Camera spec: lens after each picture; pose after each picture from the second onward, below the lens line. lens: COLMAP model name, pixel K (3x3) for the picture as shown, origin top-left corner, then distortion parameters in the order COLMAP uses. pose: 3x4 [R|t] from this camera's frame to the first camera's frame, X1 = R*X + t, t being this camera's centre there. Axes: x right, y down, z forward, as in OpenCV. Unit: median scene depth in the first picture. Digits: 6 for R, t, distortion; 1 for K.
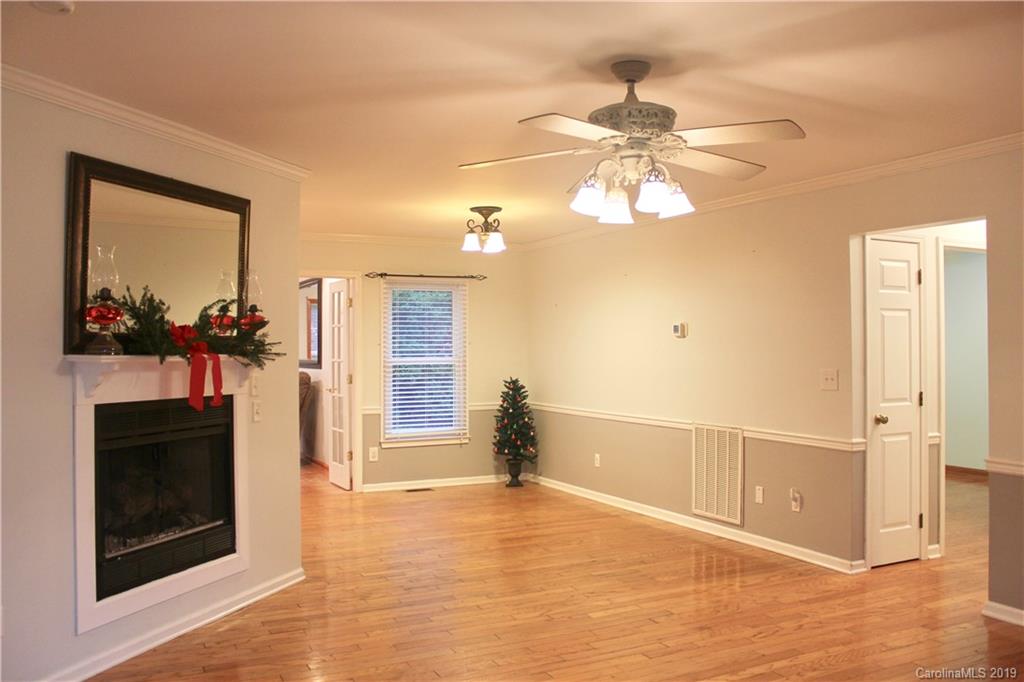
lens RADIAL K [[849.3, 0, 512.0], [0, 849.3, 341.0], [0, 0, 1]] dist [-0.156329, 0.125070]
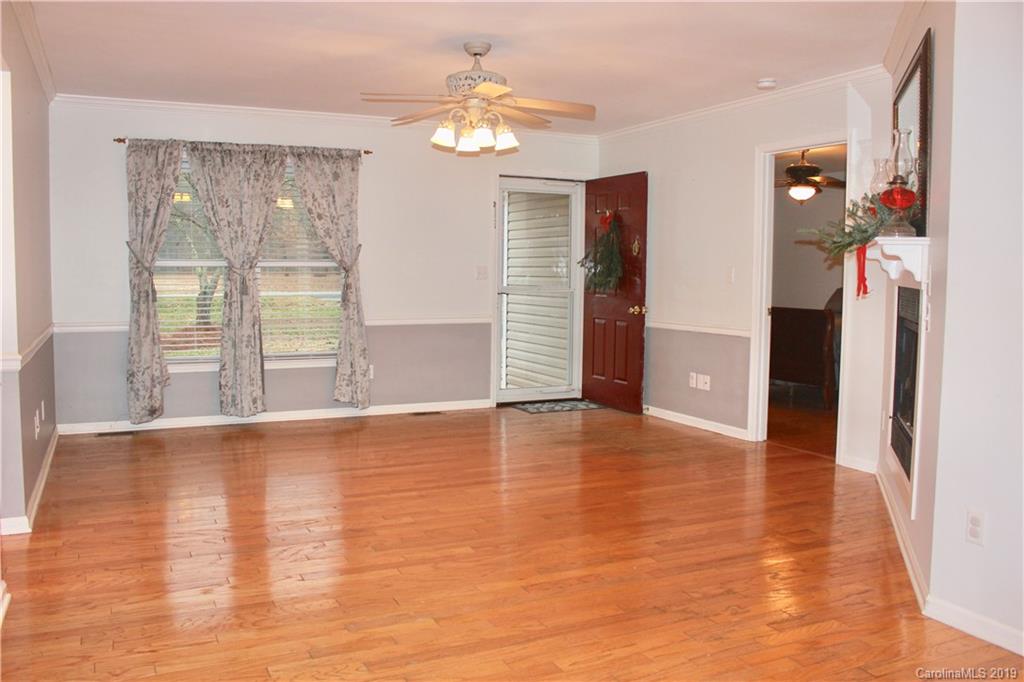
lens RADIAL K [[849.3, 0, 512.0], [0, 849.3, 341.0], [0, 0, 1]] dist [-0.156329, 0.125070]
pose [[-0.999944, -0.008936, 0.005715, 0.045428], [-0.008483, 0.997152, 0.074934, 0.051784], [-0.006368, 0.074881, -0.997172, 1.646588]]
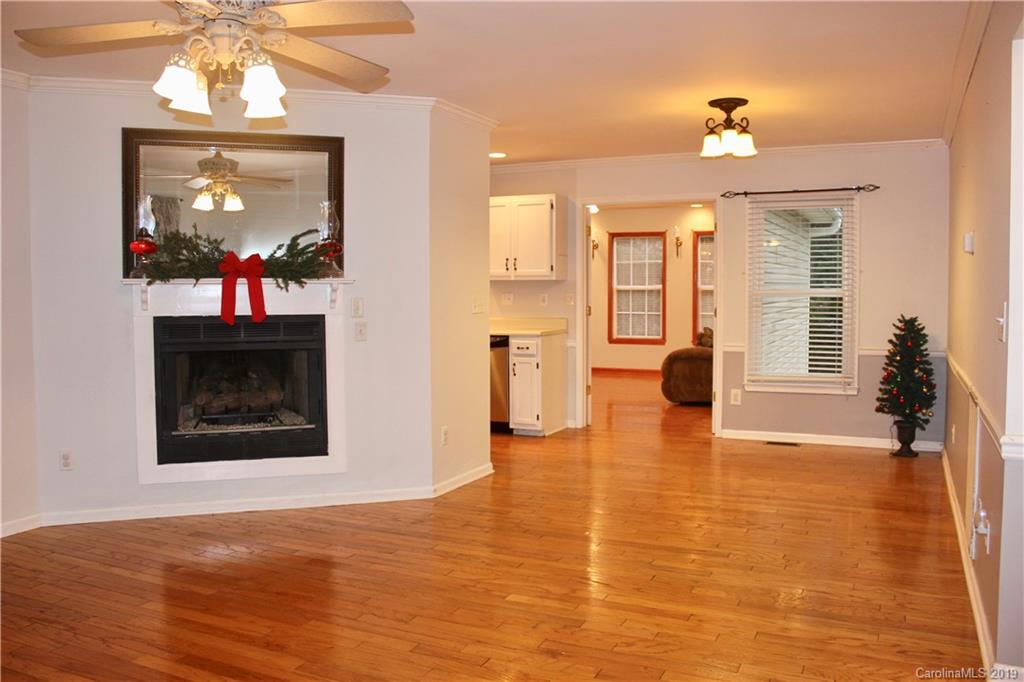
lens RADIAL K [[849.3, 0, 512.0], [0, 849.3, 341.0], [0, 0, 1]] dist [-0.156329, 0.125070]
pose [[0.619099, 0.049313, -0.783763, 0.652251], [0.007484, 0.997611, 0.068680, 0.021636], [0.785278, -0.048386, 0.617250, 0.459677]]
